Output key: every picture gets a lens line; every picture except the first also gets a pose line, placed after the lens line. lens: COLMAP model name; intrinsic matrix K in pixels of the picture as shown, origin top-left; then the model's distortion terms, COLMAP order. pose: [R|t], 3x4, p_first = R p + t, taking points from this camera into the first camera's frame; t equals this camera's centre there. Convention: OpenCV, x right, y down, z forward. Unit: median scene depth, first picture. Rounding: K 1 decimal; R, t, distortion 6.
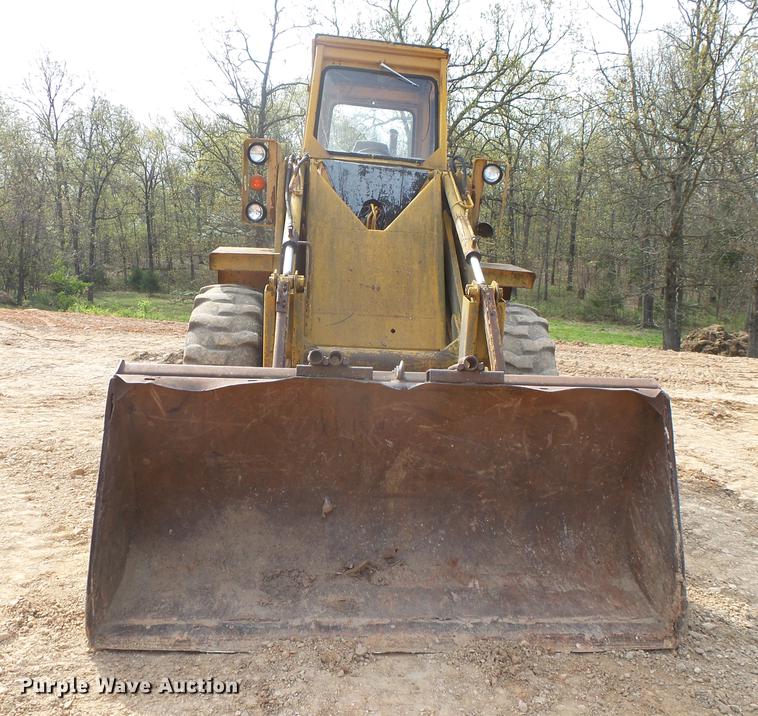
lens RADIAL K [[813.5, 0, 378.9], [0, 813.5, 388.7], [0, 0, 1]] dist [-0.012068, -0.016099]
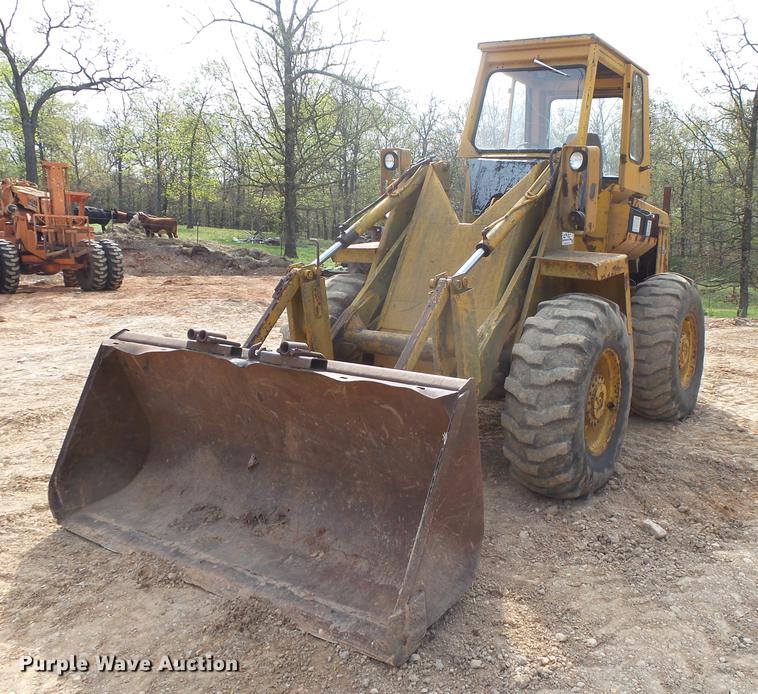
lens RADIAL K [[776.5, 0, 459.1], [0, 776.5, 347.1], [0, 0, 1]] dist [-0.000449, -0.016273]
pose [[0.772711, 0.067377, -0.631171, 0.859974], [-0.084276, 0.996437, 0.003194, -0.050503], [0.629138, 0.050725, 0.775637, 0.294937]]
